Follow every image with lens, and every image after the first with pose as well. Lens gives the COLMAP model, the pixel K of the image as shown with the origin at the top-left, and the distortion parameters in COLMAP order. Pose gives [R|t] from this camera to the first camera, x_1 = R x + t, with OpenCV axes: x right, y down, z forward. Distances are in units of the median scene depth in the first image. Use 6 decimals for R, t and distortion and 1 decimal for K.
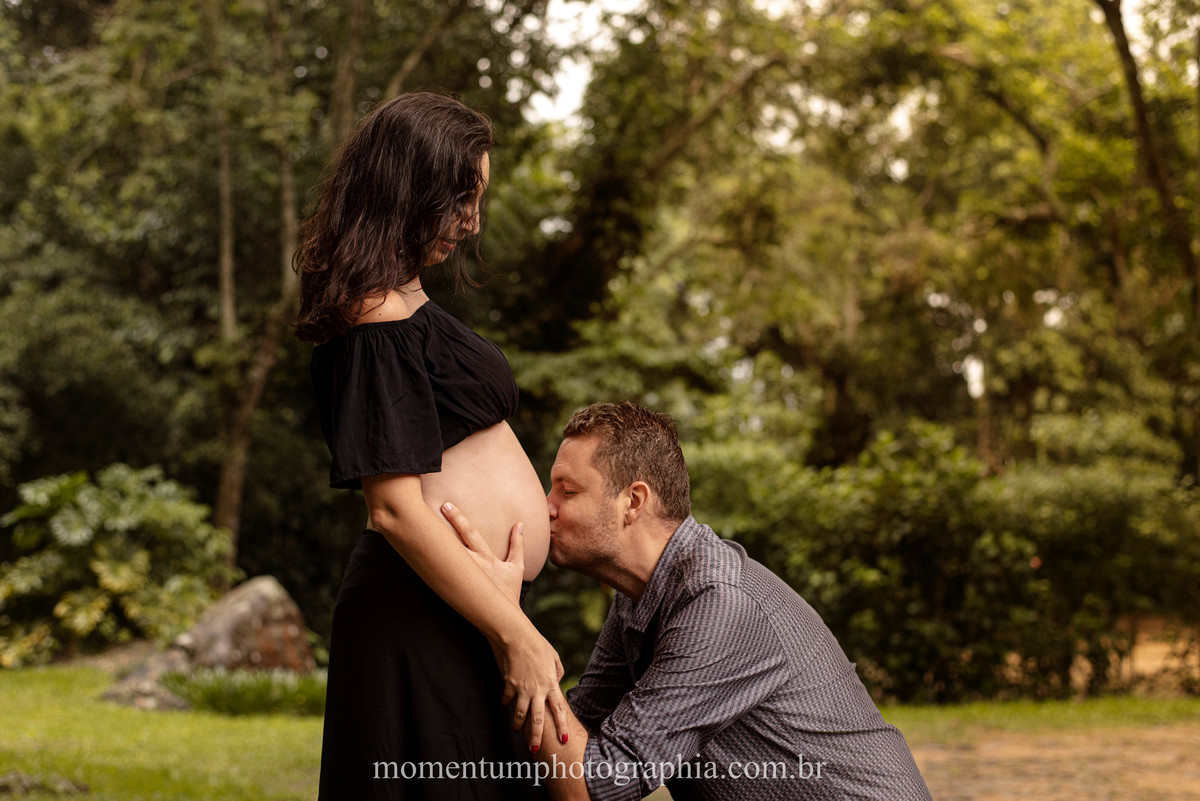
lens RADIAL K [[2099.1, 0, 600.0], [0, 2099.1, 400.5], [0, 0, 1]] dist [0.013214, -0.031522]
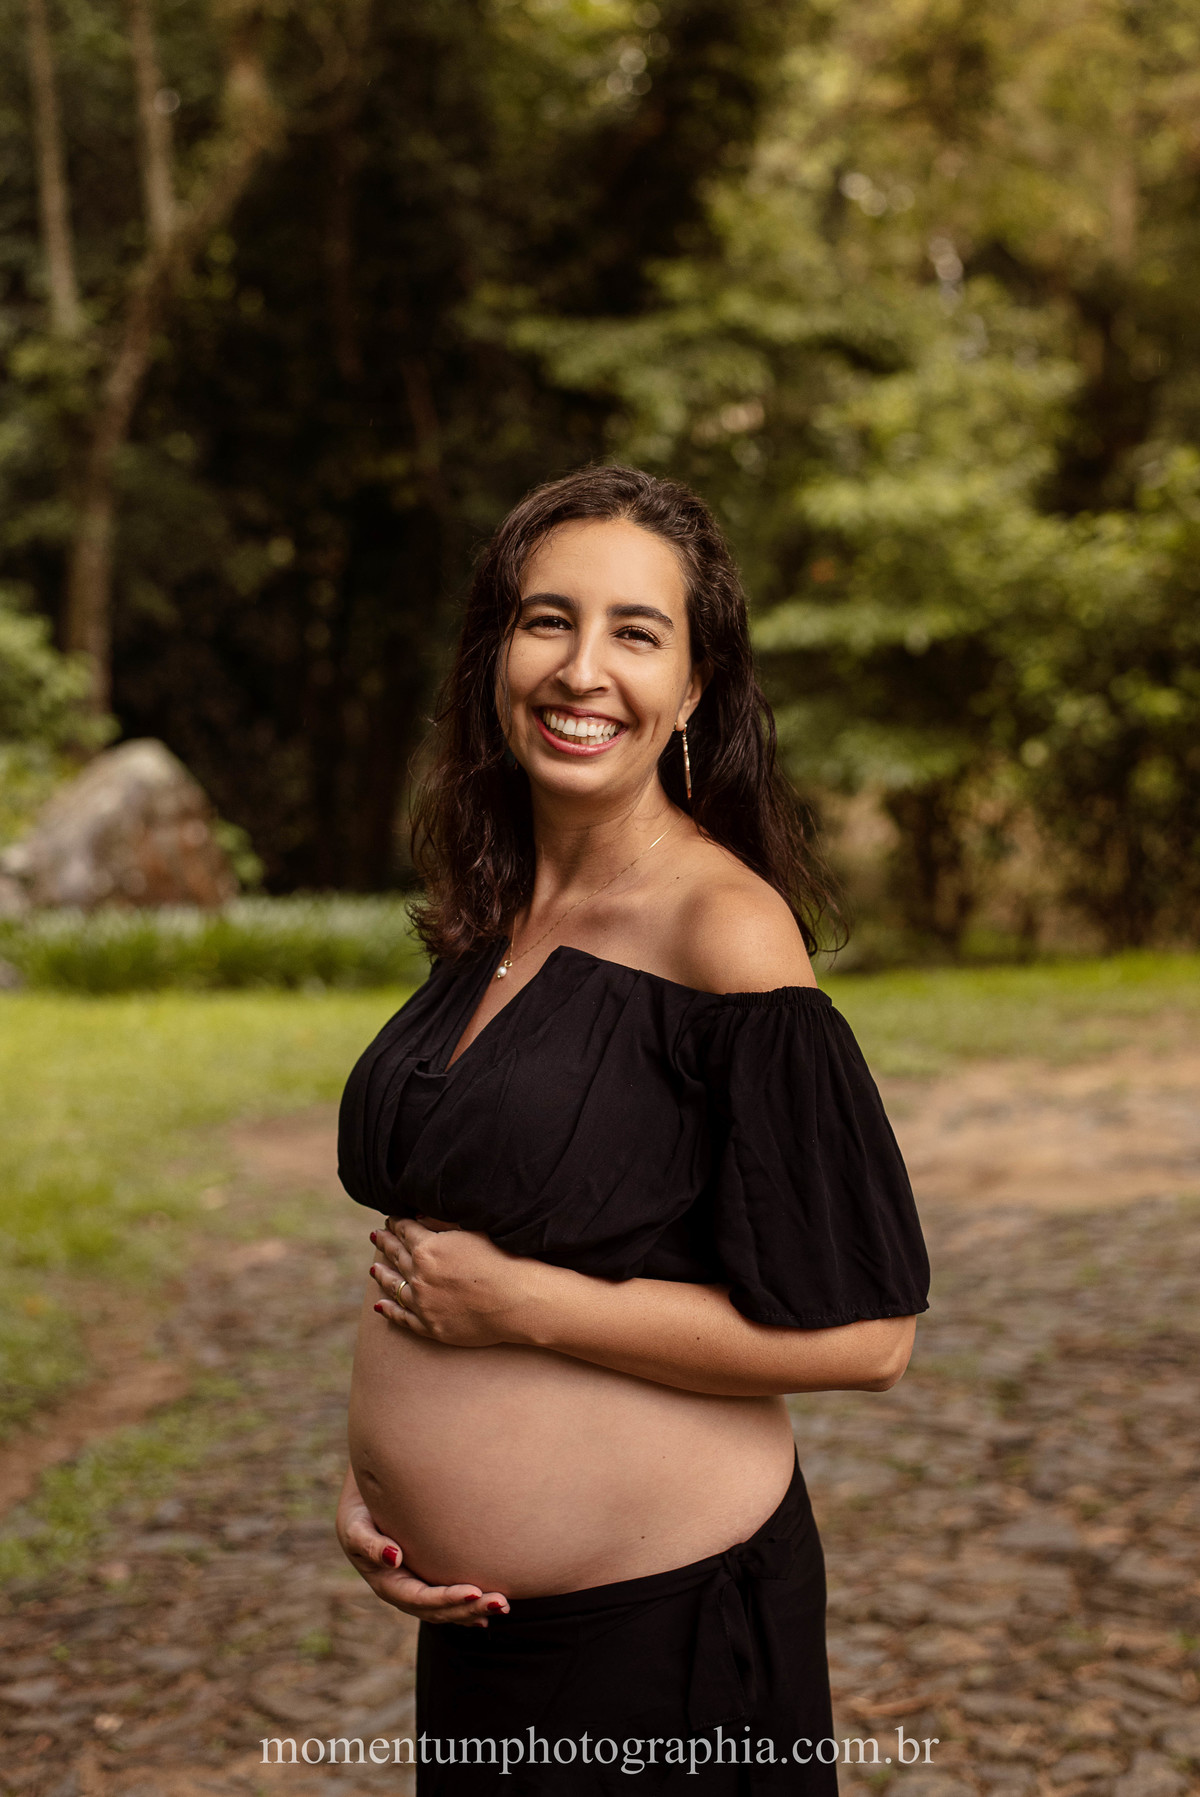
lens RADIAL K [[3143.4, 0, 600.0], [0, 3143.4, 898.5], [0, 0, 1]] dist [0.013214, -0.031522]
pose [[0.997984, -0.038090, -0.050769, 0.012338], [0.046965, 0.981229, 0.187042, -0.030394], [0.042691, -0.189049, 0.981039, 0.105174]]
